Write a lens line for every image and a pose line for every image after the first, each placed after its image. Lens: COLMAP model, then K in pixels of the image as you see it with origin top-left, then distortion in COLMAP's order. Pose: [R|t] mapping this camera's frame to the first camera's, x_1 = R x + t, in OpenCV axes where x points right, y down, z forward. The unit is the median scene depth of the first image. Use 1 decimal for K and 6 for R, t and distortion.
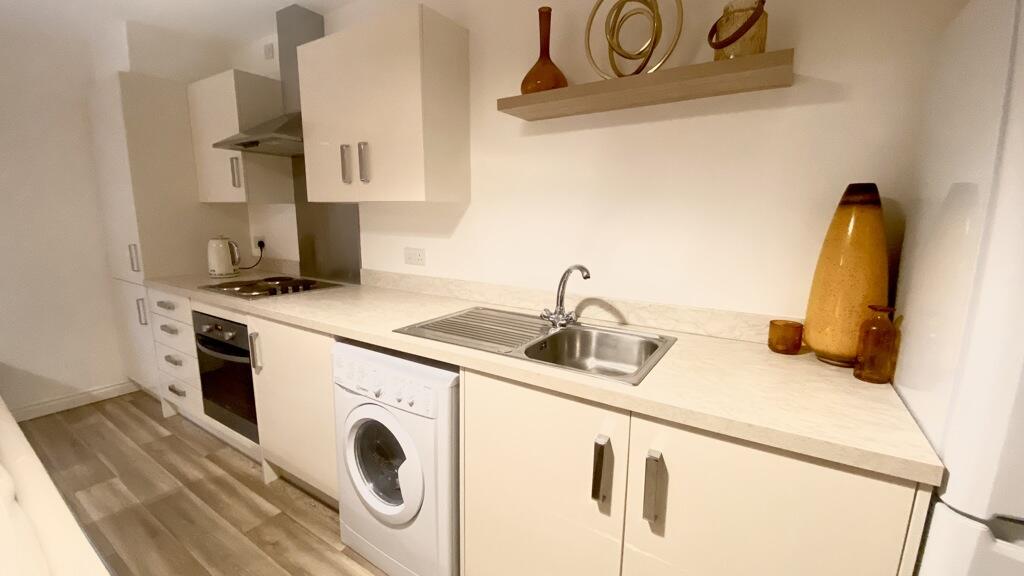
lens RADIAL K [[414.0, 0, 512.0], [0, 414.0, 288.0], [0, 0, 1]] dist [0.027699, -0.023473]
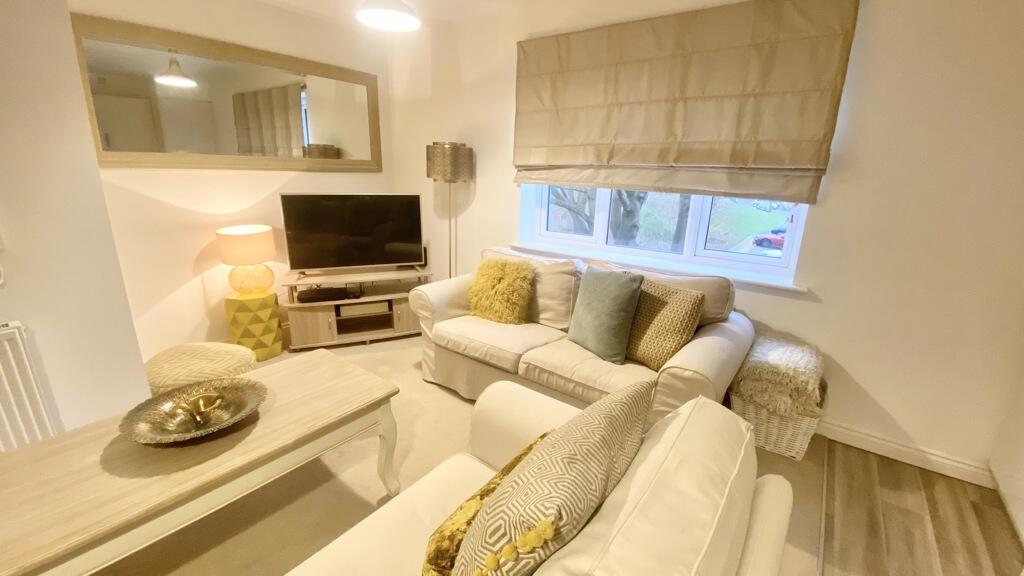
lens RADIAL K [[414.0, 0, 512.0], [0, 414.0, 288.0], [0, 0, 1]] dist [0.027699, -0.023473]
pose [[-0.076320, 0.263088, -0.961748, -0.610821], [-0.196980, 0.941573, 0.273201, -0.105341], [0.977432, 0.210296, -0.020038, 0.456388]]
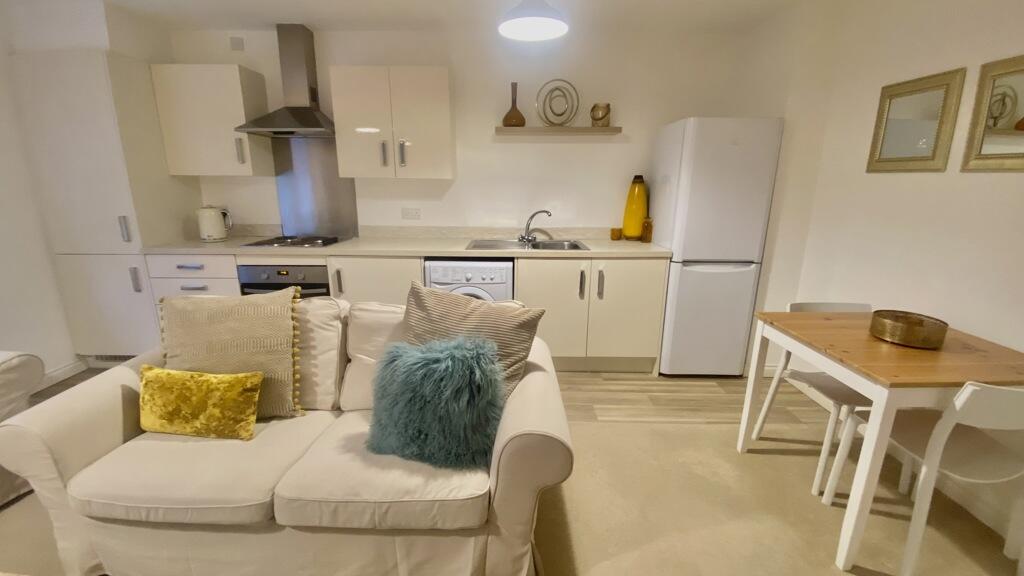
lens RADIAL K [[414.0, 0, 512.0], [0, 414.0, 288.0], [0, 0, 1]] dist [0.027699, -0.023473]
pose [[0.840399, -0.137676, 0.524190, -0.962363], [0.094285, 0.989588, 0.108750, 0.079810], [-0.533704, -0.041970, 0.844629, -0.631167]]
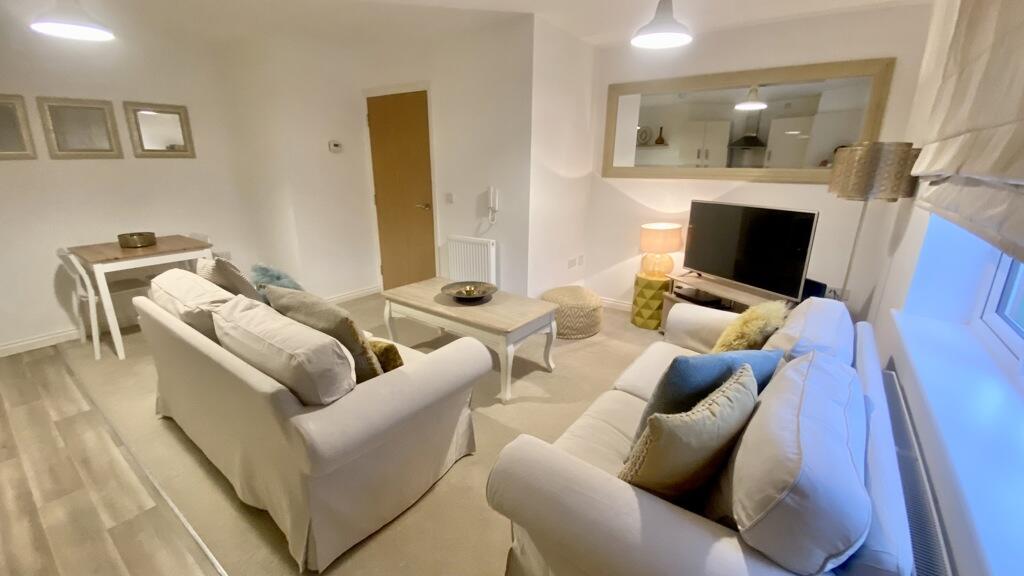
lens RADIAL K [[414.0, 0, 512.0], [0, 414.0, 288.0], [0, 0, 1]] dist [0.027699, -0.023473]
pose [[-0.998025, -0.037323, 0.050524, -1.523217], [-0.010900, 0.895033, 0.445866, -0.307717], [-0.061862, 0.444435, -0.893673, 1.381326]]
